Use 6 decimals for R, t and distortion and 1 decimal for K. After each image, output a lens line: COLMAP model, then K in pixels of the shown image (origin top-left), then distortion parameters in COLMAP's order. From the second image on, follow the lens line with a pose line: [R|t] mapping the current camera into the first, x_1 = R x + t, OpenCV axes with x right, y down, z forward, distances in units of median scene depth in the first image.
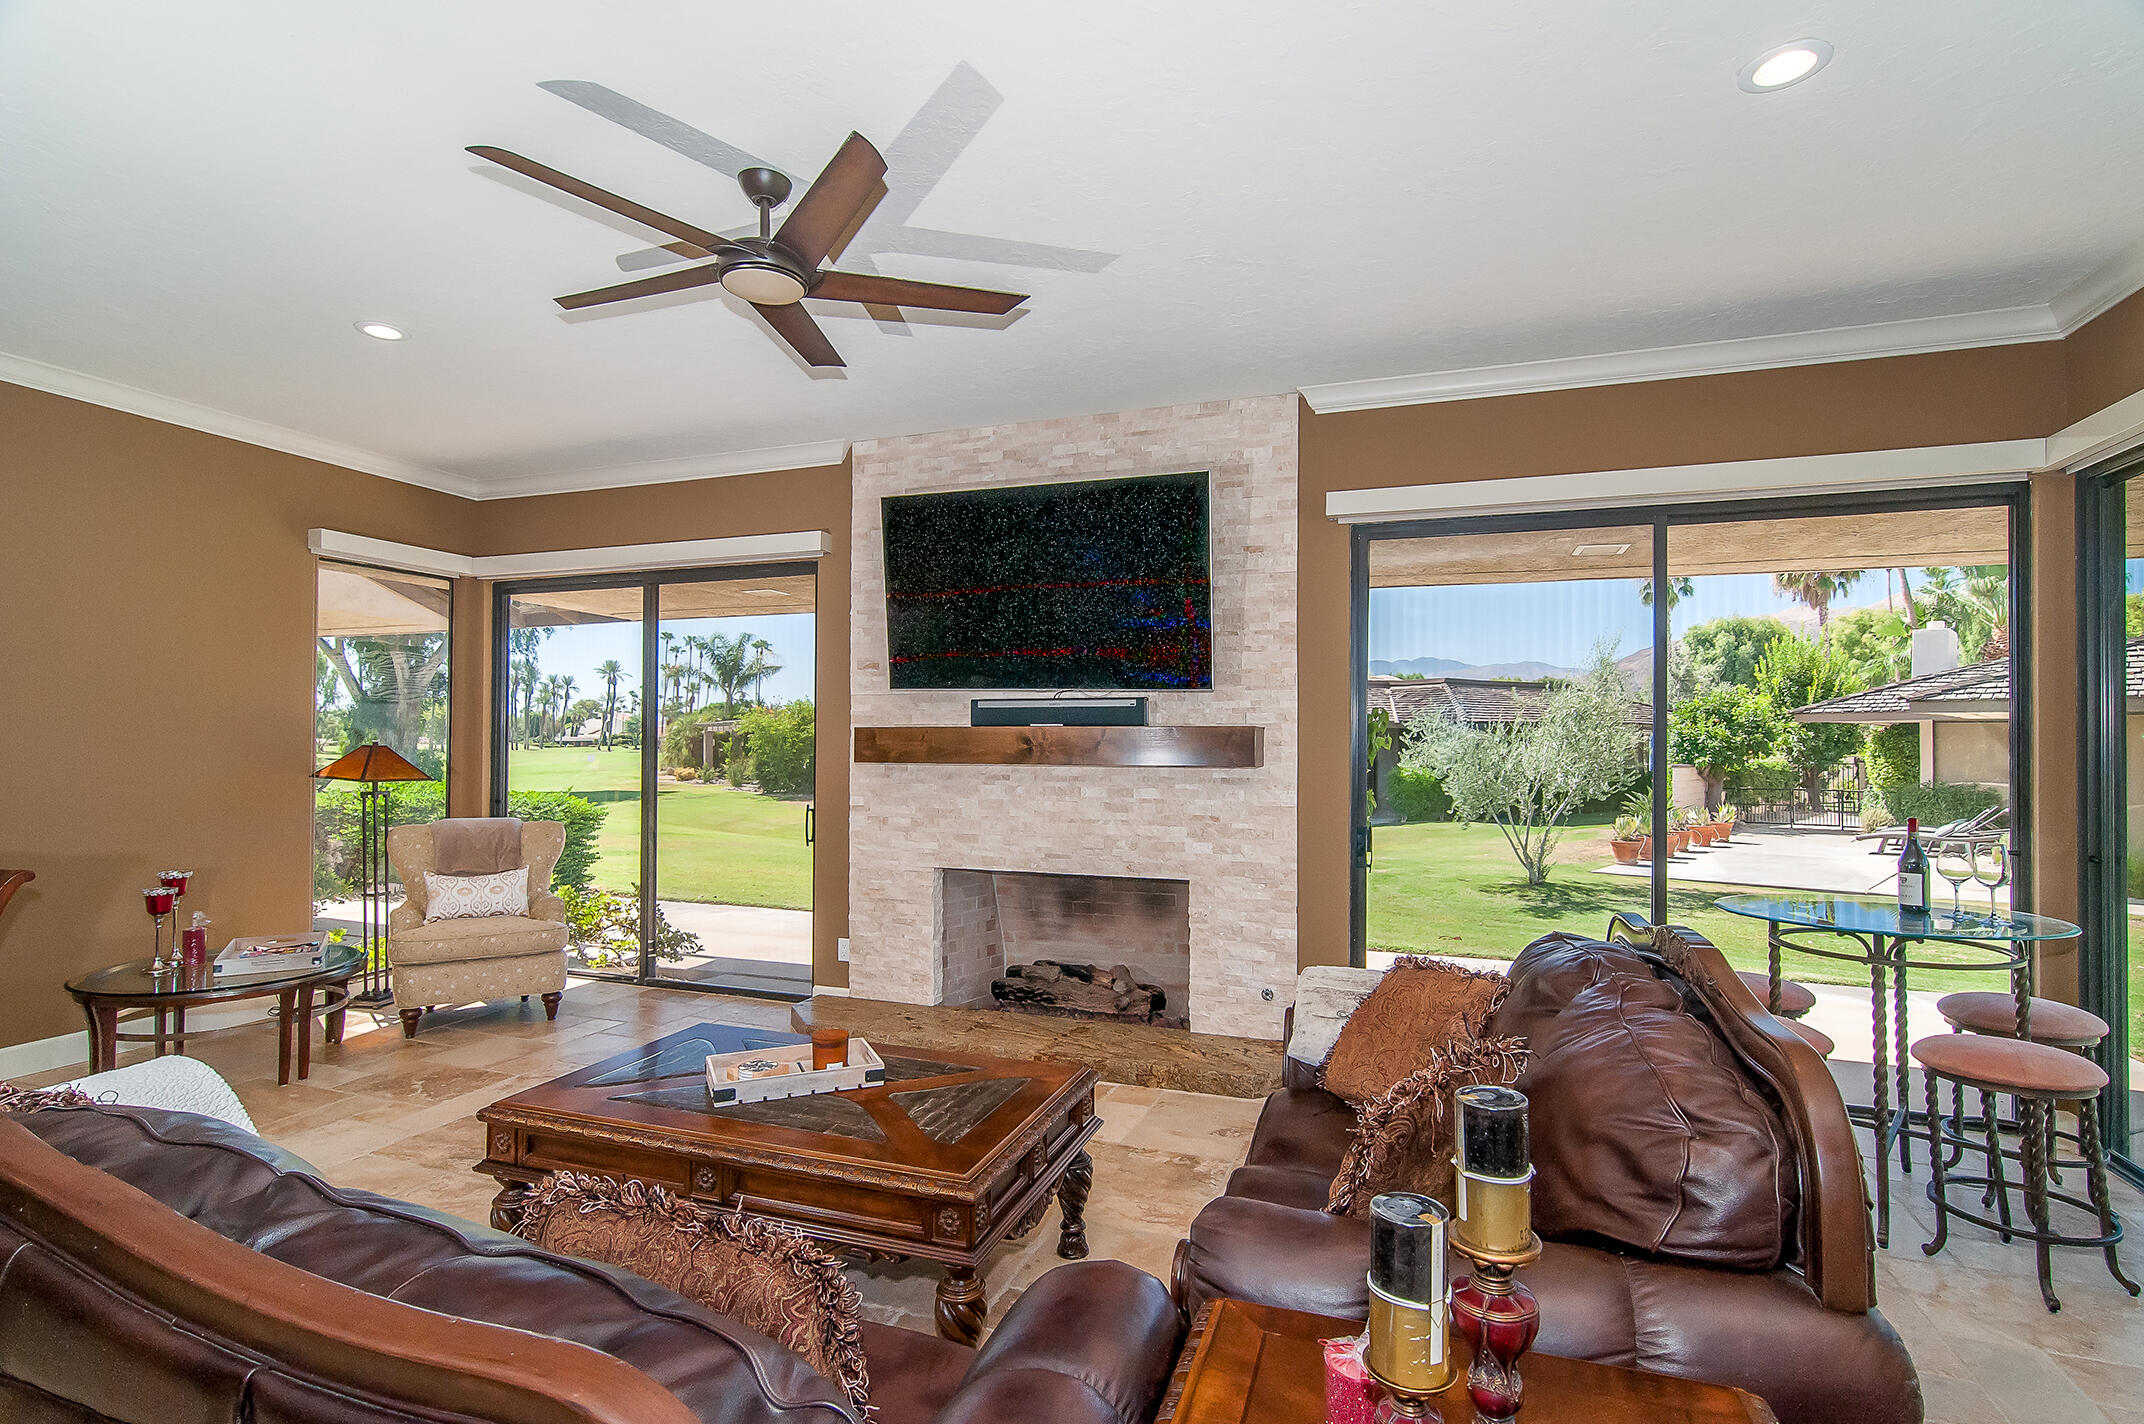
lens RADIAL K [[1026.5, 0, 1076.0], [0, 1026.5, 737.1], [0, 0, 1]] dist [-0.005383, 0.000537]
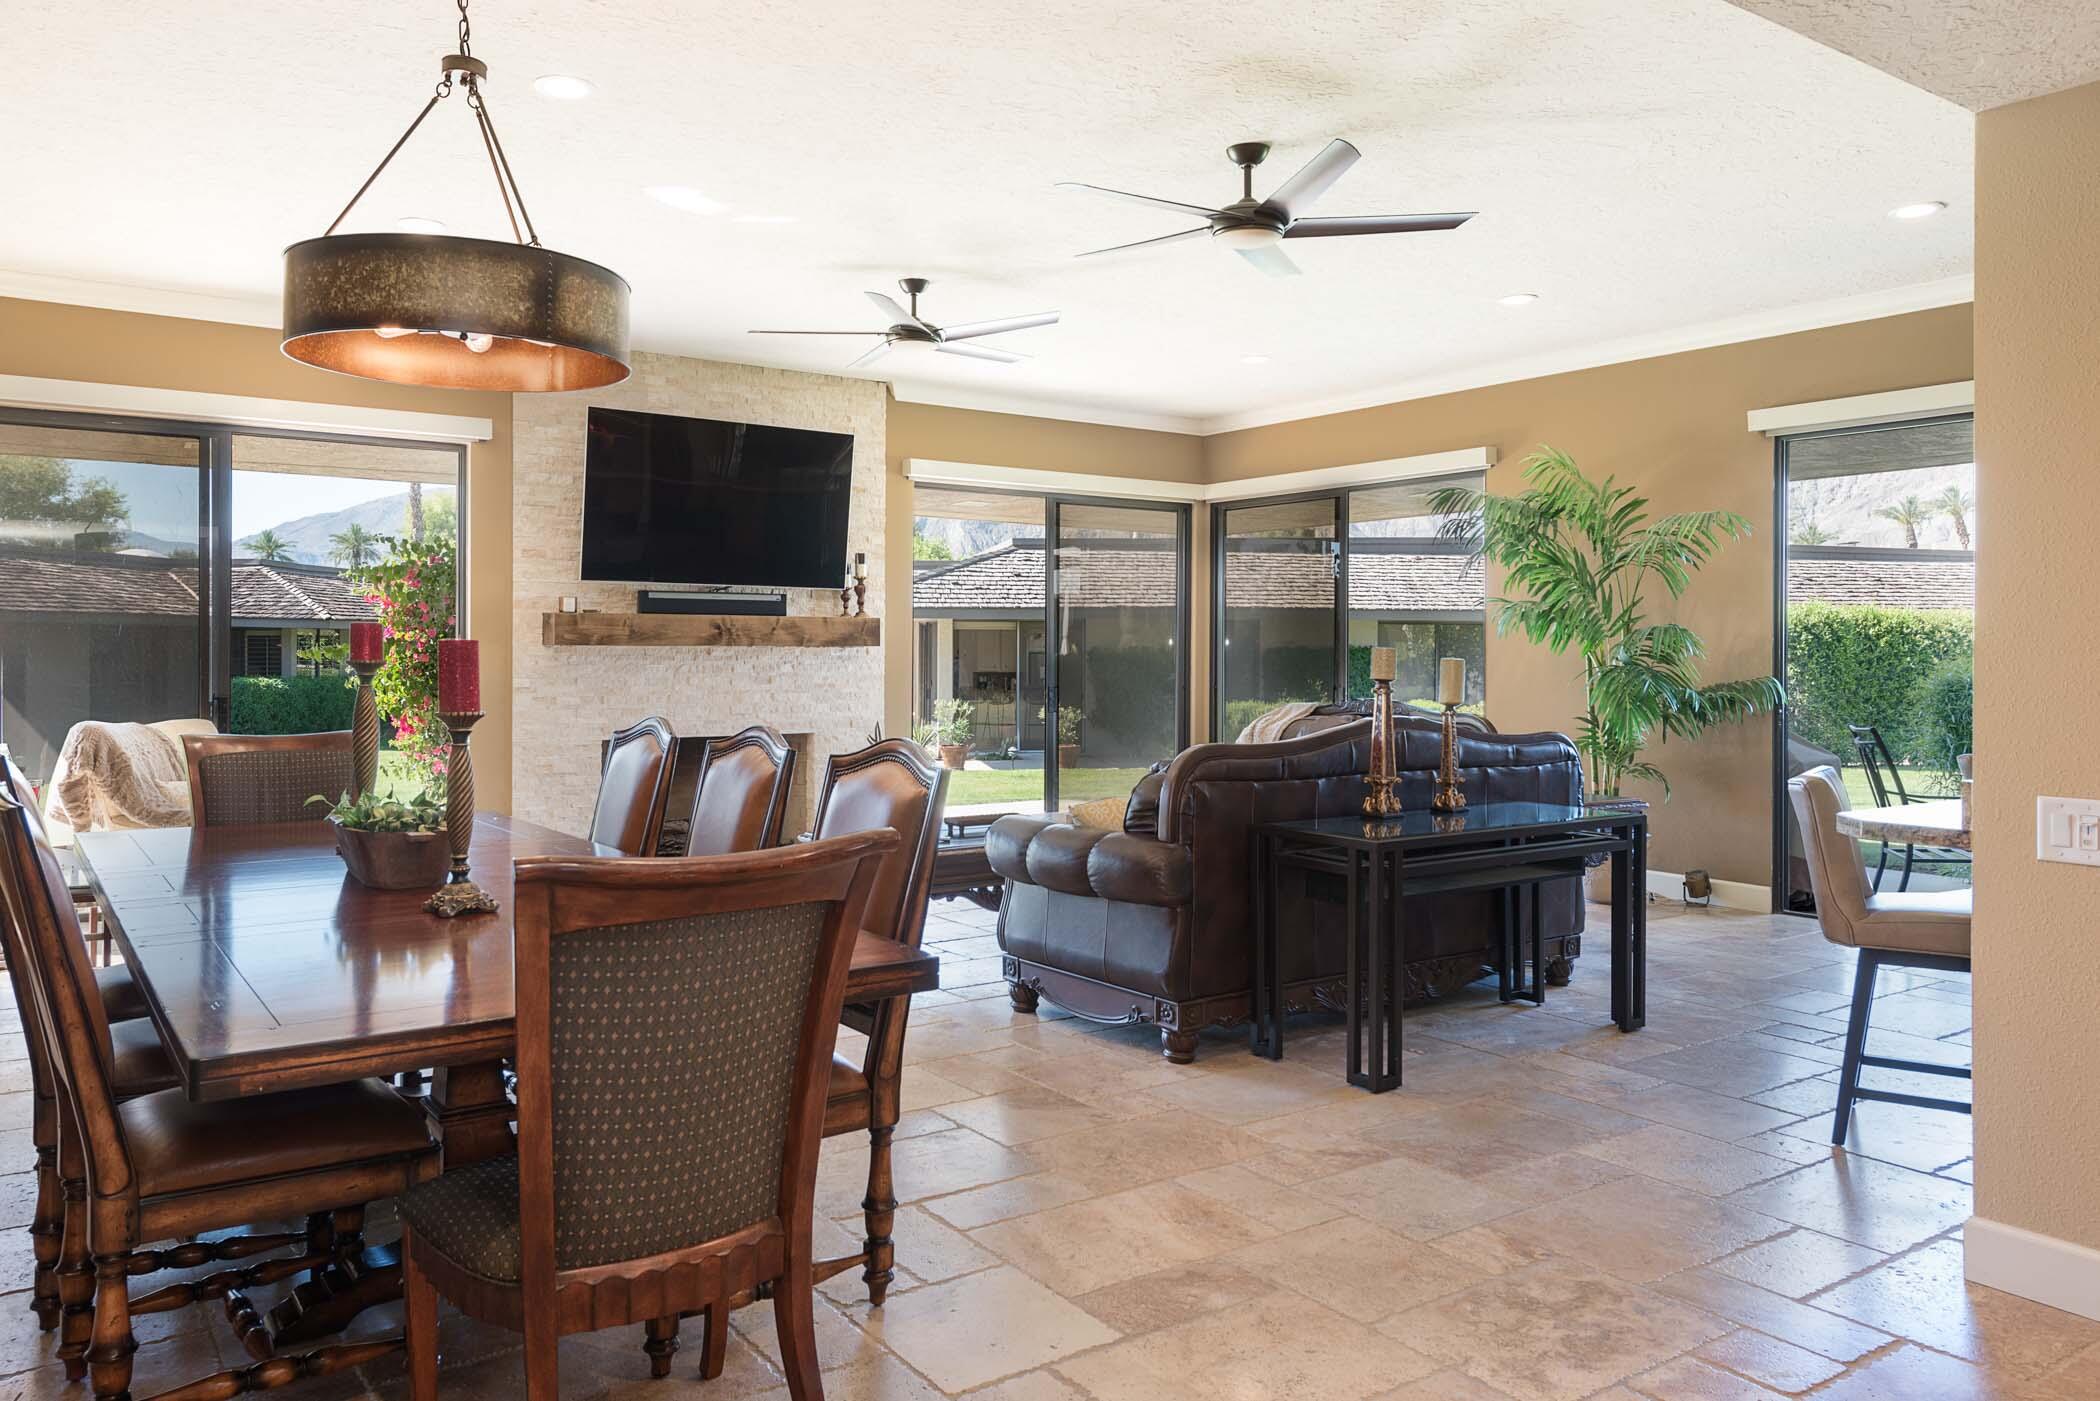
lens RADIAL K [[1463.6, 0, 1049.8], [0, 1463.6, 671.0], [0, 0, 1]] dist [0.004714, -0.001123]
pose [[0.561566, -0.012526, 0.827337, -1.230619], [-0.003866, 0.999835, 0.017762, 0.023258], [-0.827423, -0.013173, 0.561425, -0.303564]]
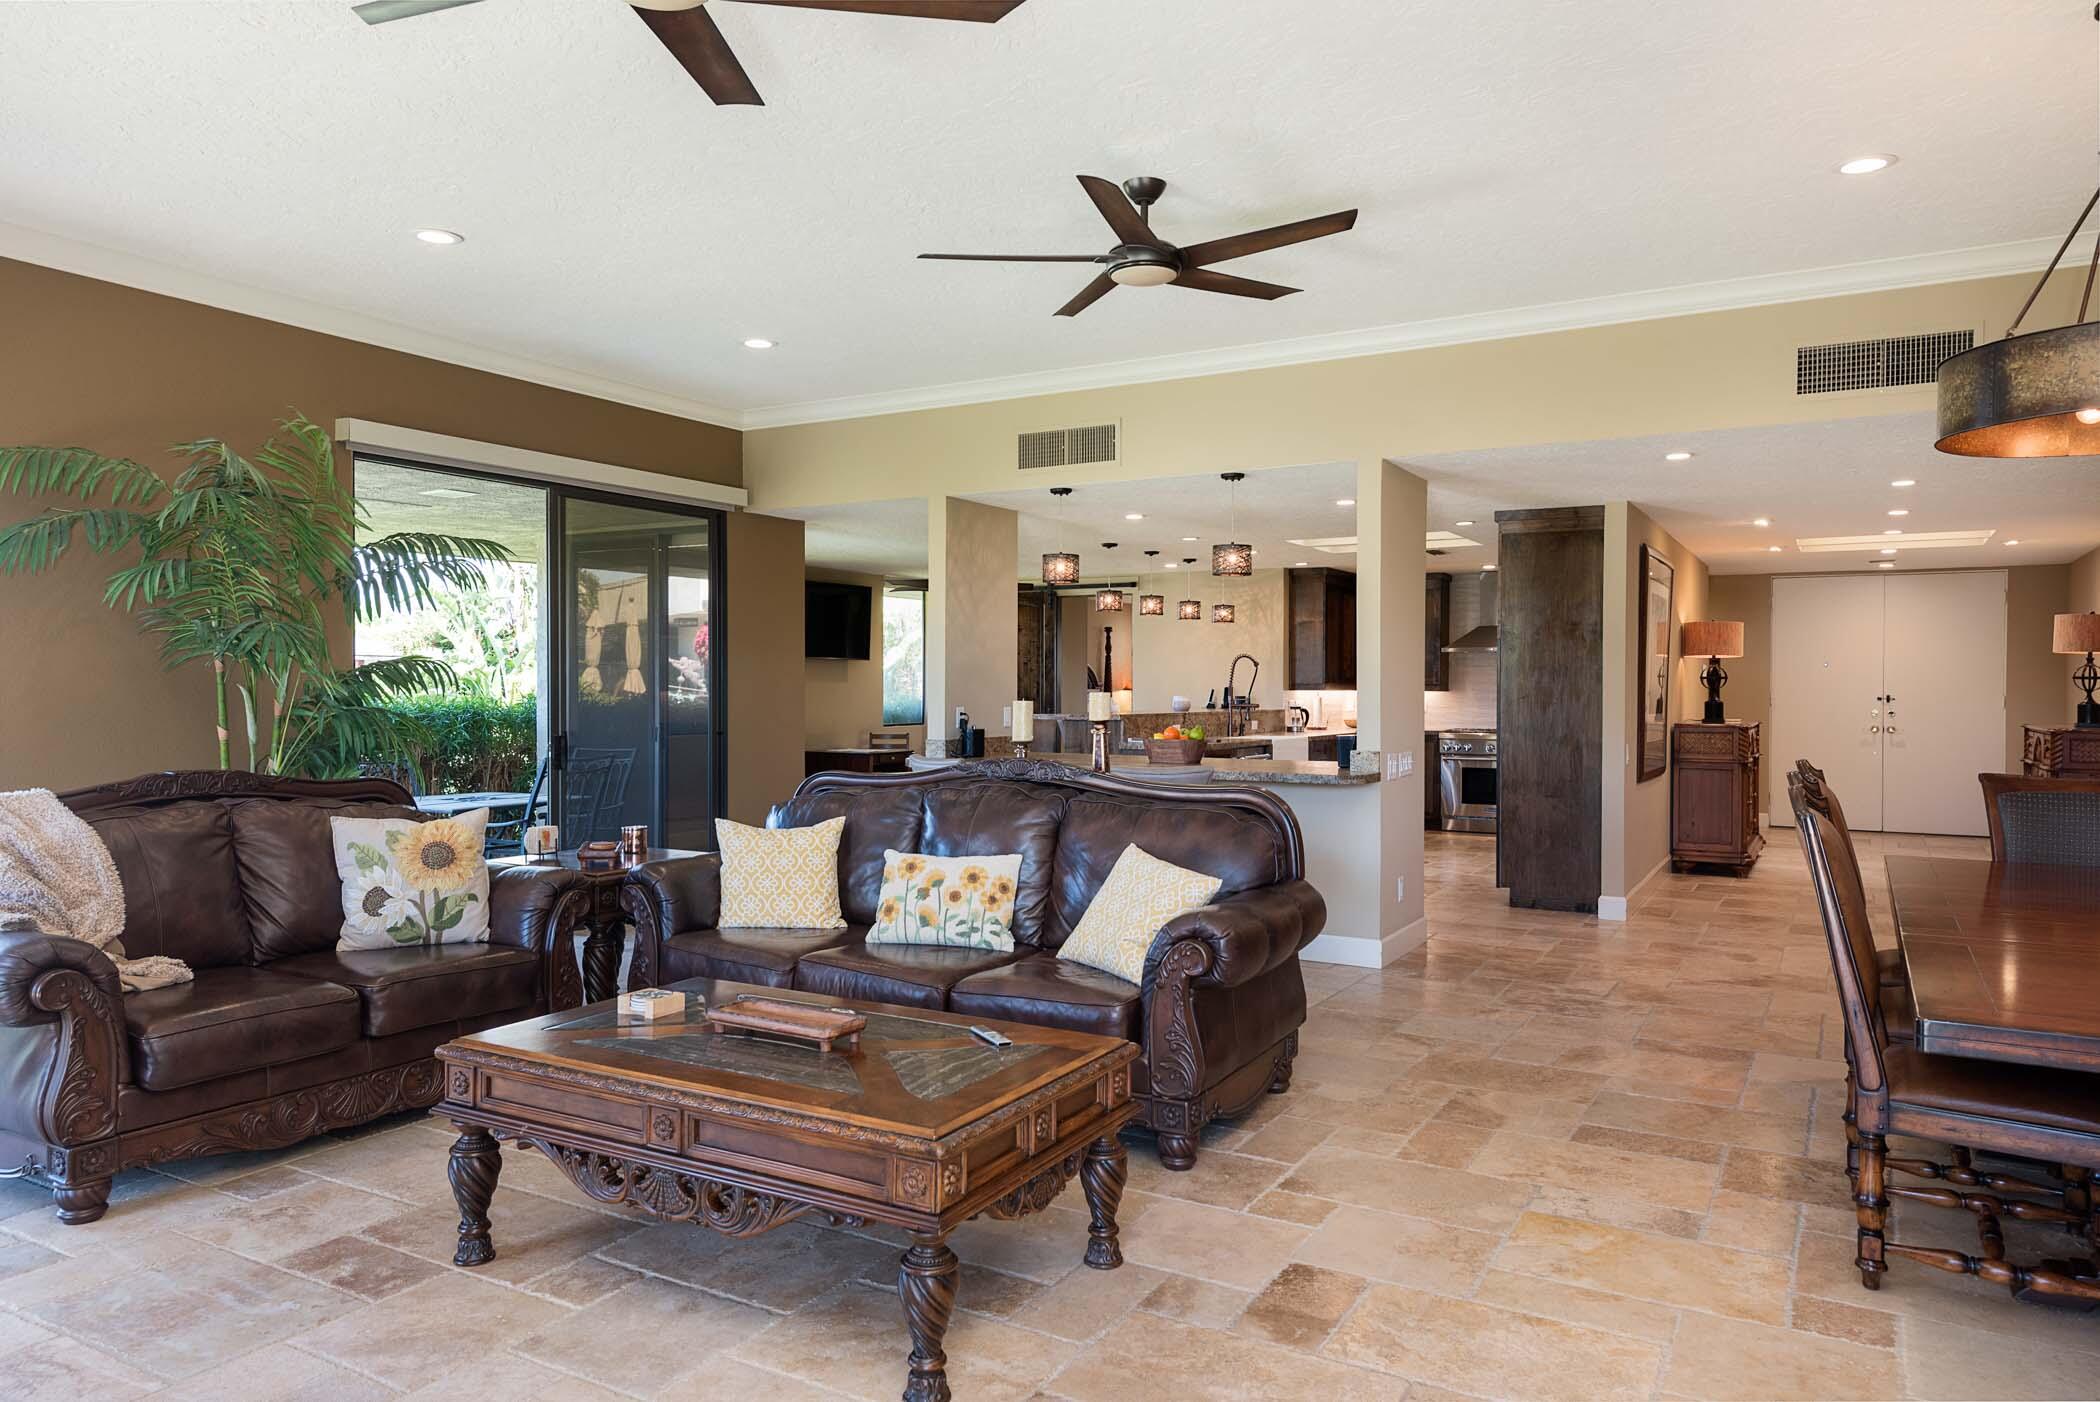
lens RADIAL K [[1367.8, 0, 1050.0], [0, 1367.8, 701.0], [0, 0, 1]] dist [0.004831, -0.000925]
pose [[-0.985633, -0.009245, 0.168648, -0.417258], [-0.008559, 0.999952, 0.004795, 0.024621], [-0.168685, 0.003283, -0.985665, 1.071801]]
